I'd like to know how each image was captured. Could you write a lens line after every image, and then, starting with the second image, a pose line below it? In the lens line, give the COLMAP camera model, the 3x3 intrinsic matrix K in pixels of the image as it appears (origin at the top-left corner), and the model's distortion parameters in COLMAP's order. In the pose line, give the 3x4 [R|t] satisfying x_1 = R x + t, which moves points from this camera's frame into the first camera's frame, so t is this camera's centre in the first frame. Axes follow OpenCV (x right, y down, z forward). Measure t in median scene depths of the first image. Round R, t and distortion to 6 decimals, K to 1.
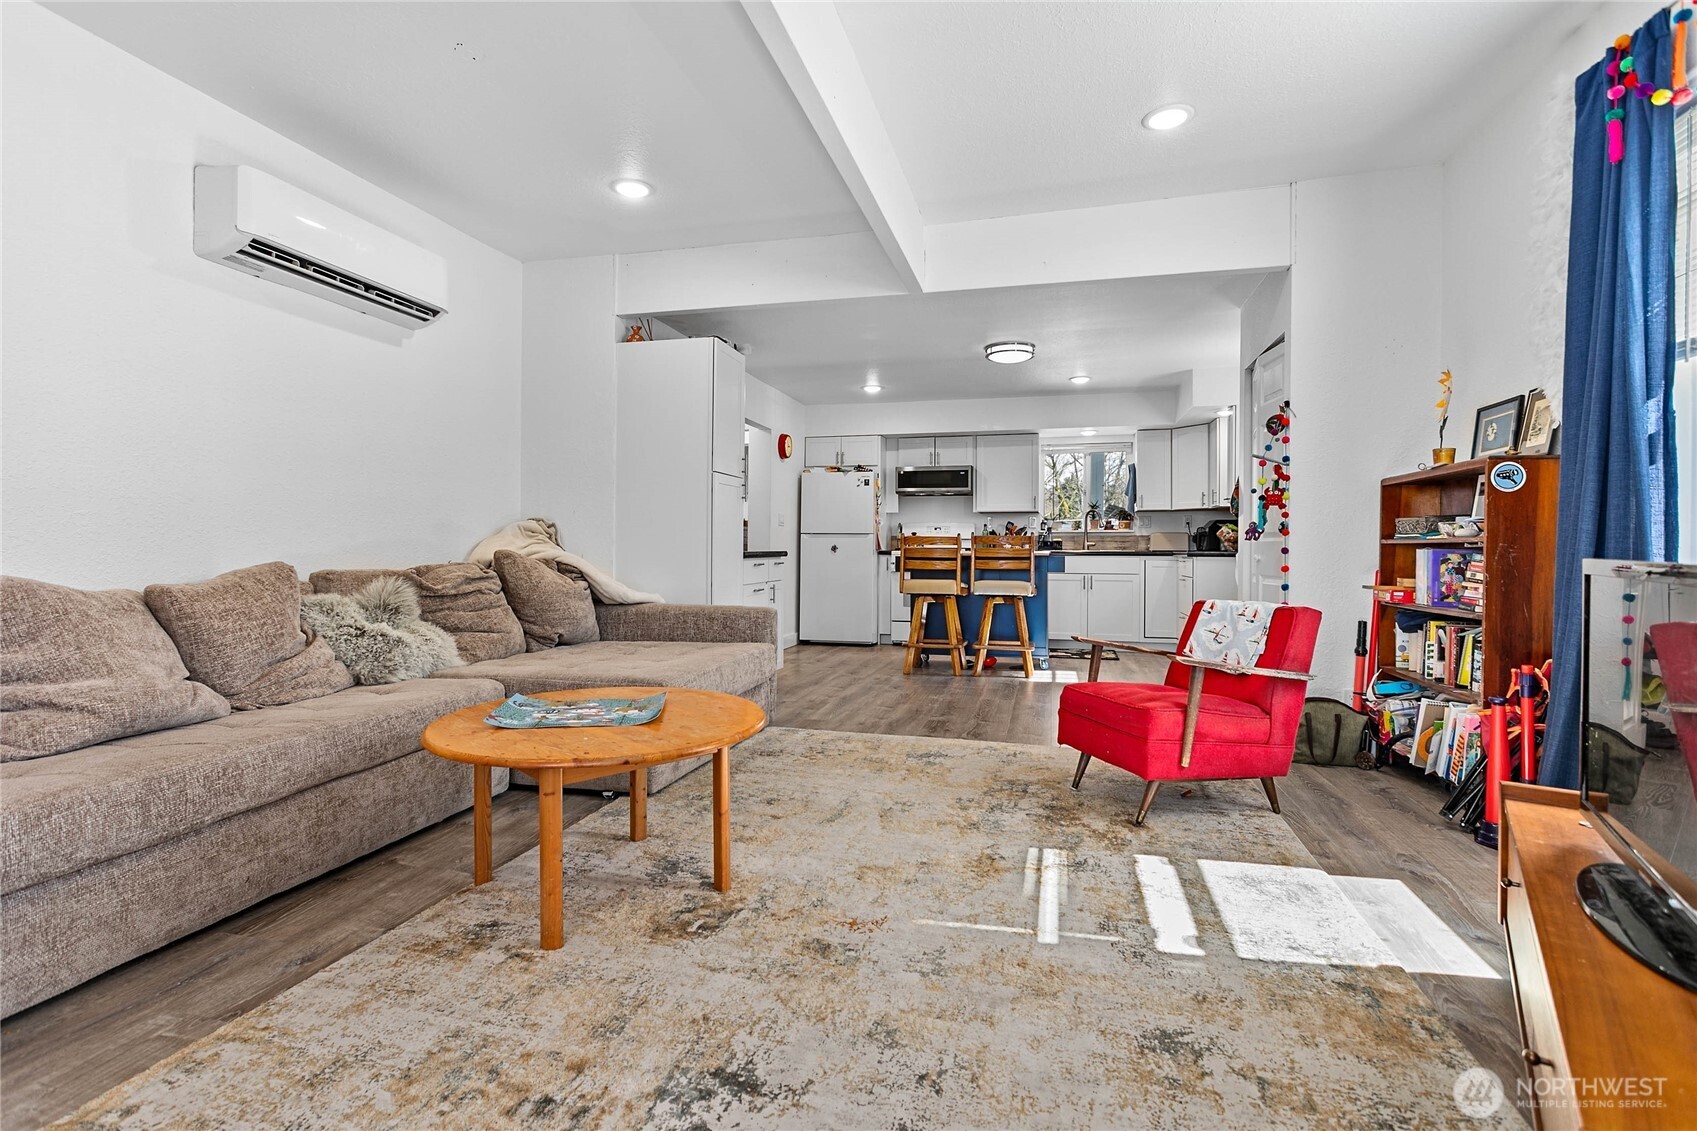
lens RADIAL K [[804.8, 0, 836.7], [0, 804.8, 551.5], [0, 0, 1]] dist [0.000579, -0.000383]
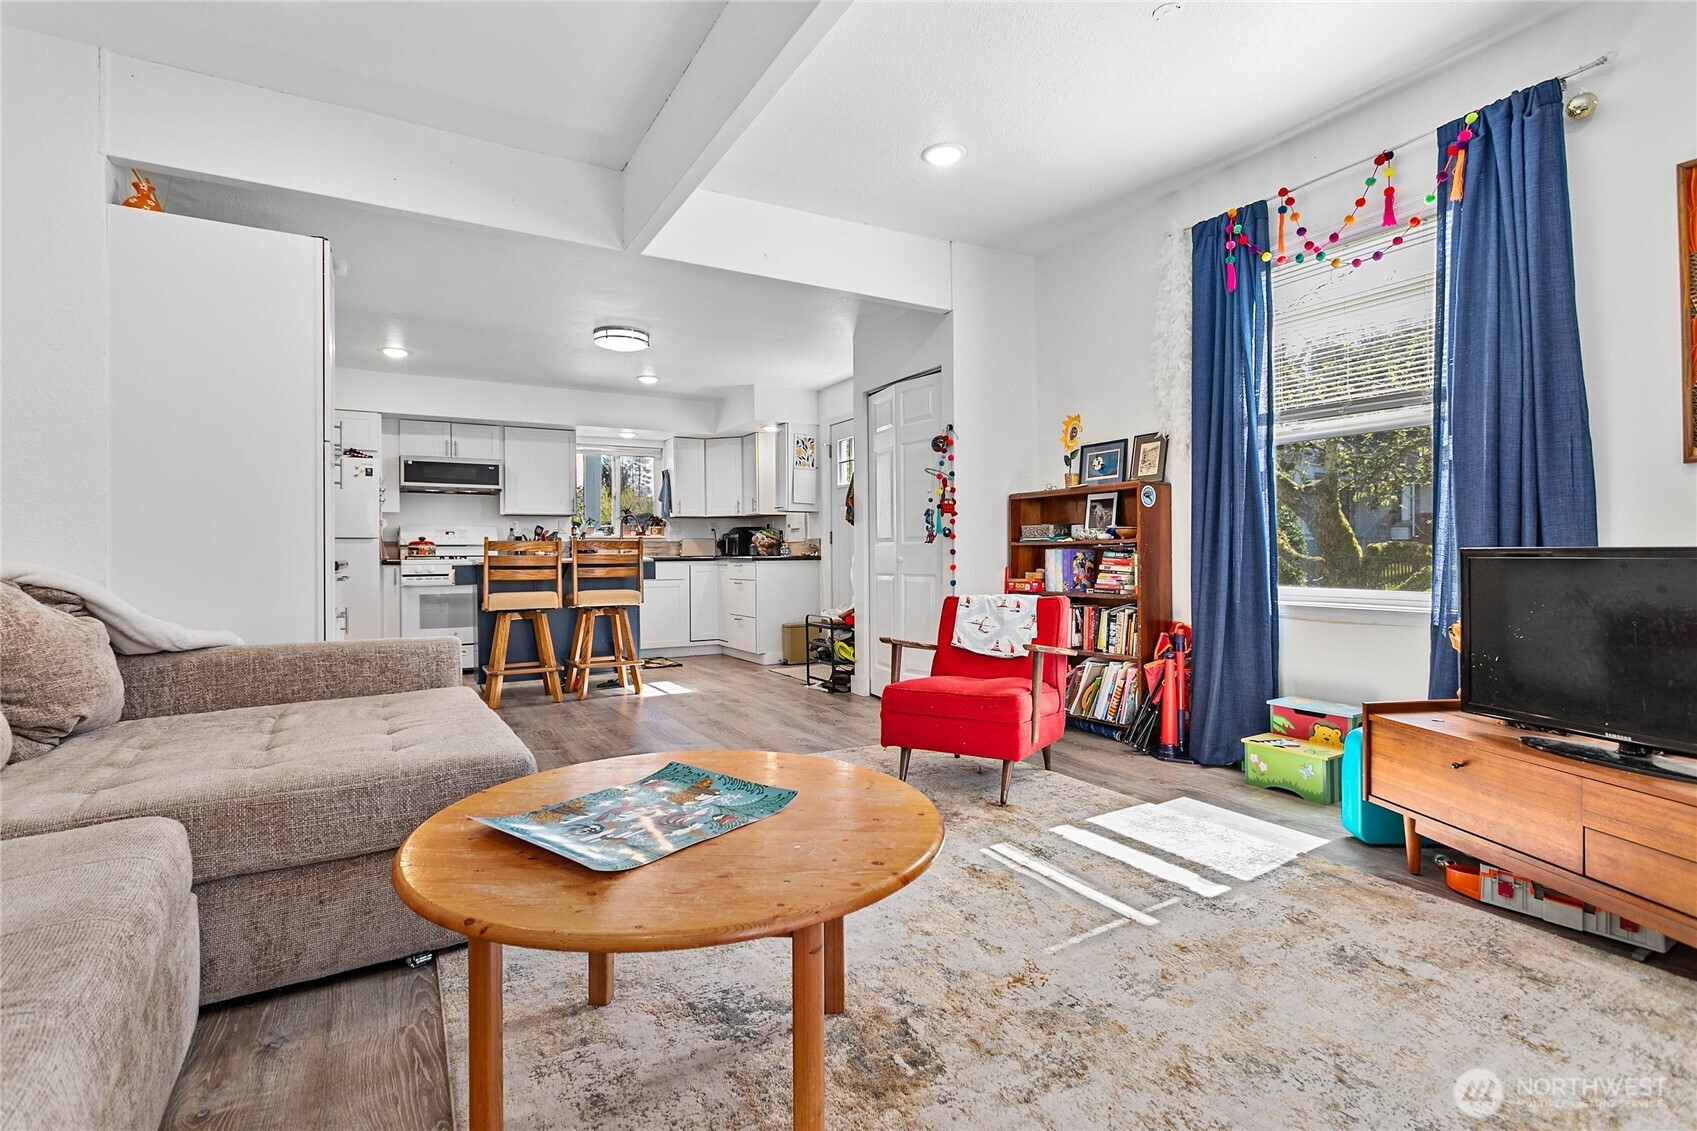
lens RADIAL K [[804.8, 0, 846.0], [0, 804.8, 552.6], [0, 0, 1]] dist [0.000579, -0.000383]
pose [[0.710763, -0.007448, 0.703392, -0.360319], [0.014098, 0.999894, -0.003658, 0.001984], [-0.703290, 0.012517, 0.710793, 0.257134]]
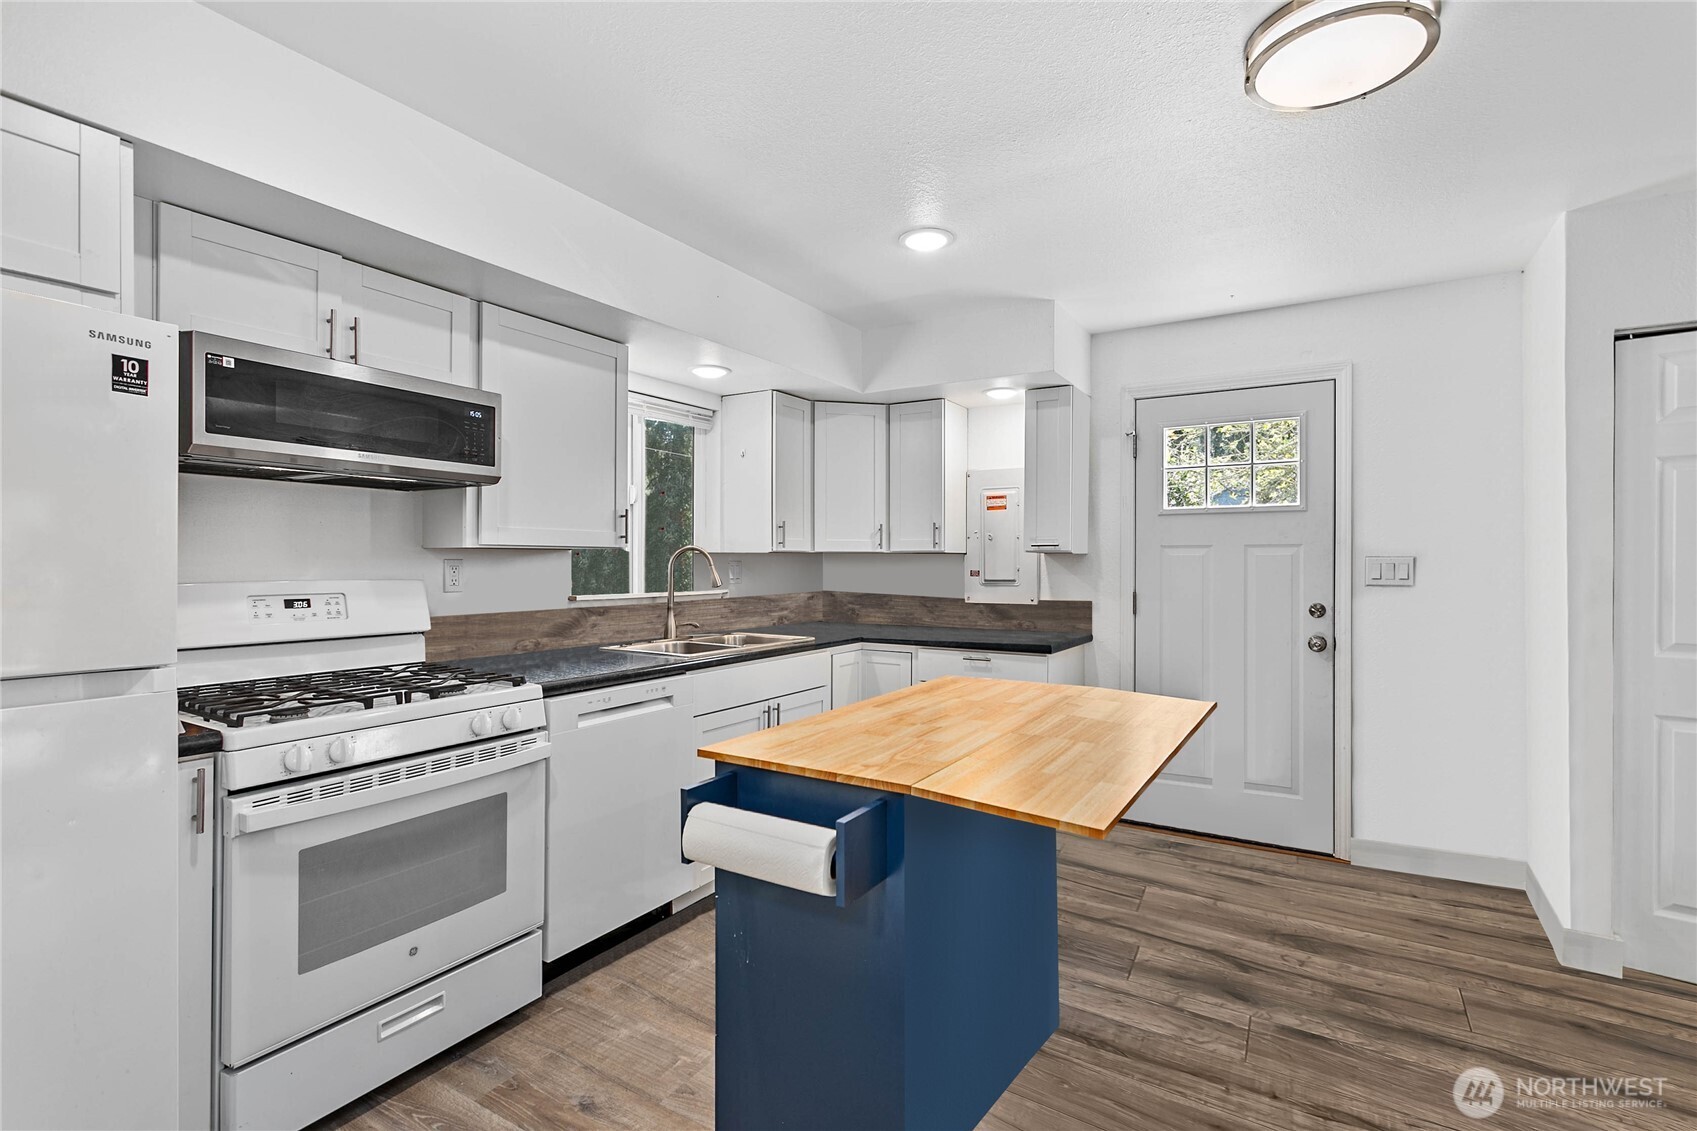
lens RADIAL K [[804.8, 0, 845.0], [0, 804.8, 567.2], [0, 0, 1]] dist [0.000579, -0.000383]
pose [[0.277986, -0.012328, 0.960506, -0.171859], [-0.002078, 0.999908, 0.013435, -0.093714], [-0.960583, -0.005731, 0.277935, 1.598687]]
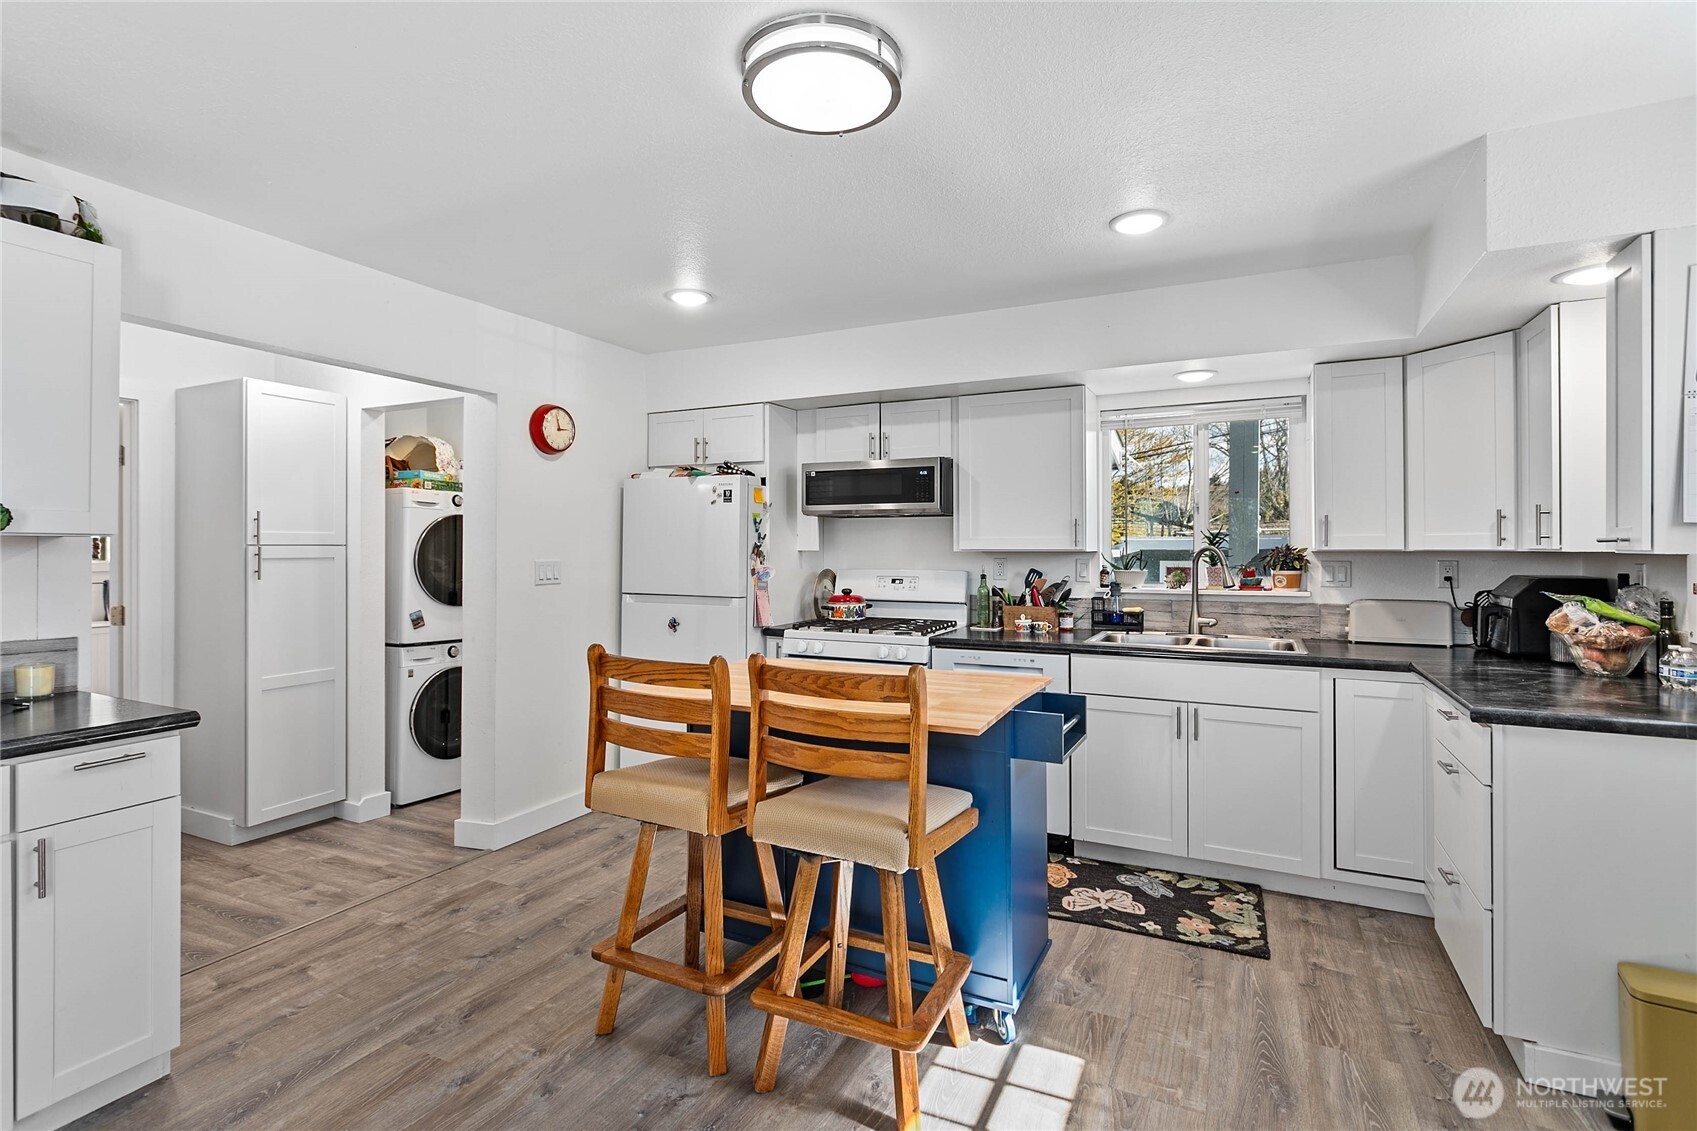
lens RADIAL K [[804.8, 0, 844.9], [0, 804.8, 544.9], [0, 0, 1]] dist [0.000579, -0.000383]
pose [[0.978207, -0.005295, -0.207563, 0.425831], [0.004440, 0.999980, -0.004583, -0.104316], [0.207583, 0.003561, 0.978211, 1.036566]]
